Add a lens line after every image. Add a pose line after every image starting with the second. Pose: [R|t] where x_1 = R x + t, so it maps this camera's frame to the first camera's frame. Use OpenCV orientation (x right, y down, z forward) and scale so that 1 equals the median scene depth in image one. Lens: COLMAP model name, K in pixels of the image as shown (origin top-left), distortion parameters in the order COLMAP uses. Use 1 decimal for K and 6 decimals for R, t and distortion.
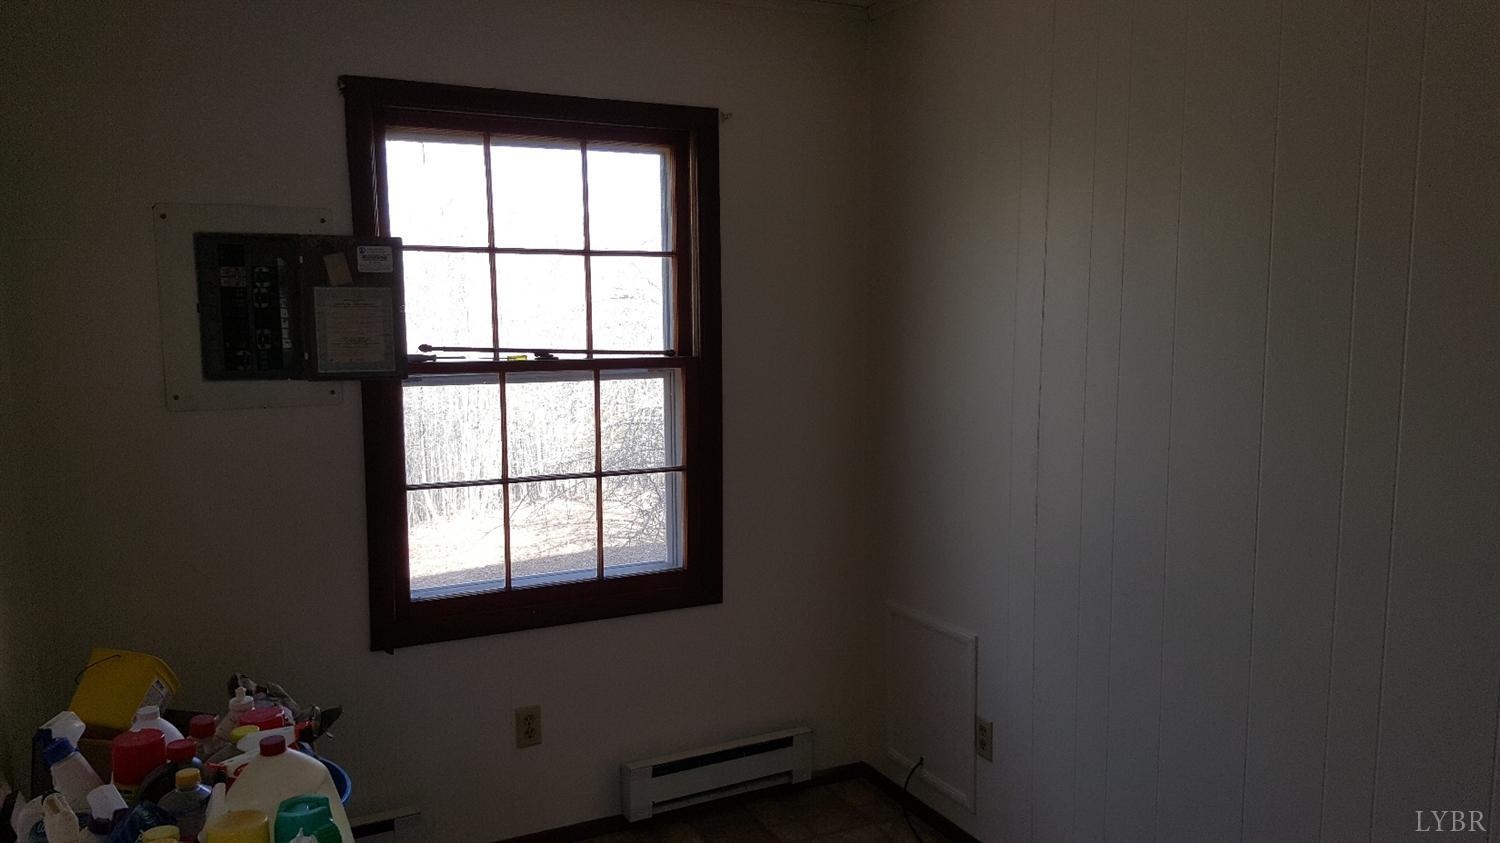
lens RADIAL K [[1139.5, 0, 689.9], [0, 1139.5, 436.2], [0, 0, 1]] dist [0.002009, -0.025002]
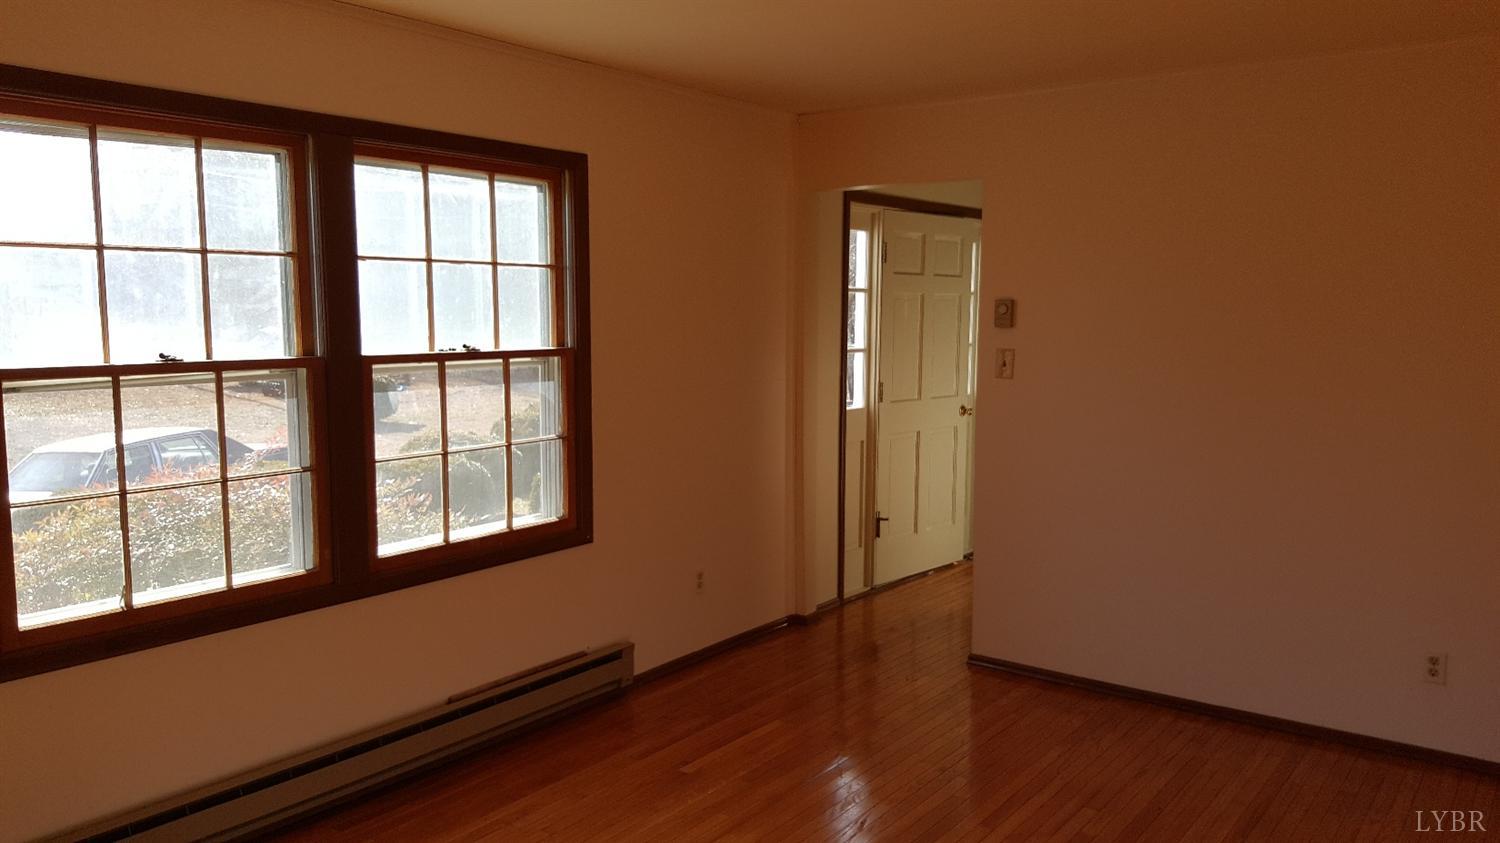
lens RADIAL K [[1139.5, 0, 740.5], [0, 1139.5, 432.4], [0, 0, 1]] dist [0.002009, -0.025002]
pose [[0.875693, -0.050542, 0.480216, -0.437014], [0.052163, 0.998589, 0.009980, 0.020466], [-0.480043, 0.016310, 0.877093, -0.192562]]
